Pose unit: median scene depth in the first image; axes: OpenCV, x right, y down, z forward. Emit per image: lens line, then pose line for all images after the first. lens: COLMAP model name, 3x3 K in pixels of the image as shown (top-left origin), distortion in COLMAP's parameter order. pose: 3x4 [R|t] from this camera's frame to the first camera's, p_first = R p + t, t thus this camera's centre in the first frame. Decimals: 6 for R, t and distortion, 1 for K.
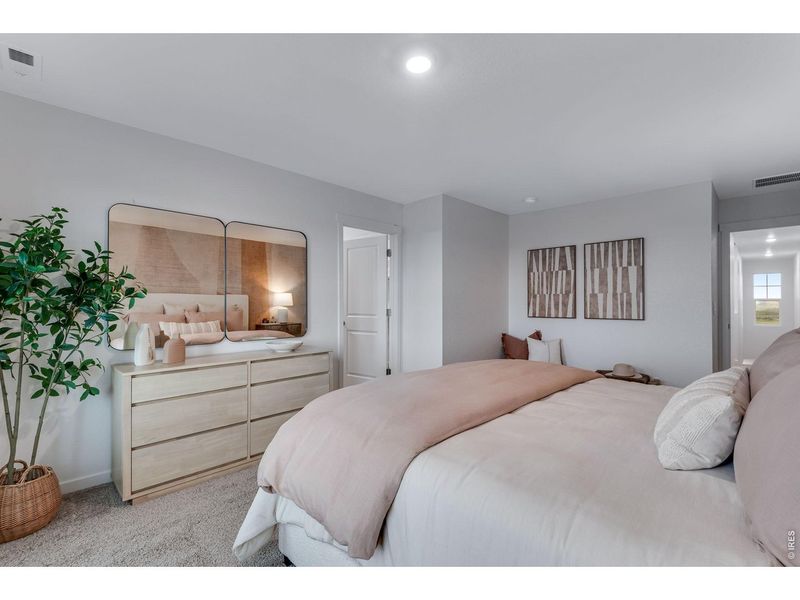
lens RADIAL K [[359.3, 0, 398.5], [0, 359.3, 300.5], [0, 0, 1]] dist [0.000869, -0.000118]
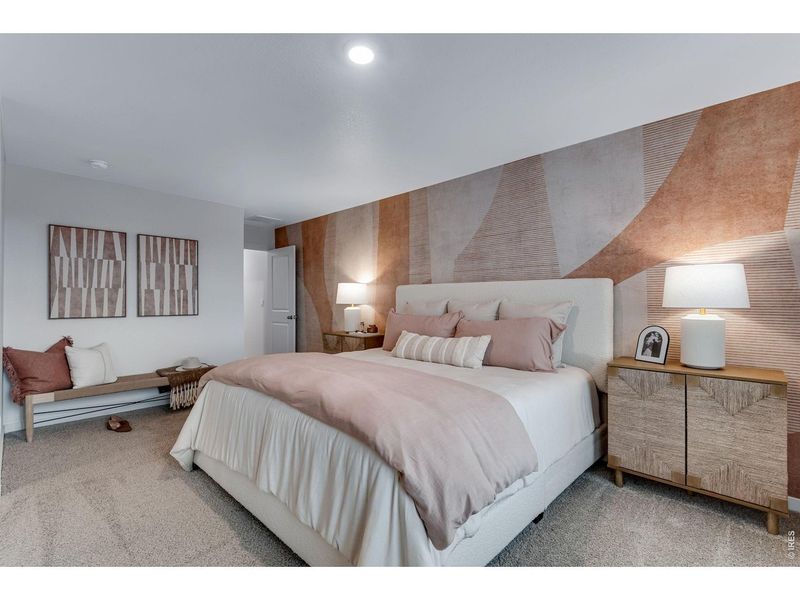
lens RADIAL K [[359.3, 0, 398.5], [0, 359.3, 300.5], [0, 0, 1]] dist [0.000869, -0.000118]
pose [[-0.010647, 0.000060, 0.999943, -0.401425], [-0.010475, 0.999945, -0.000172, 0.003166], [-0.999888, -0.010476, -0.010645, 0.365823]]
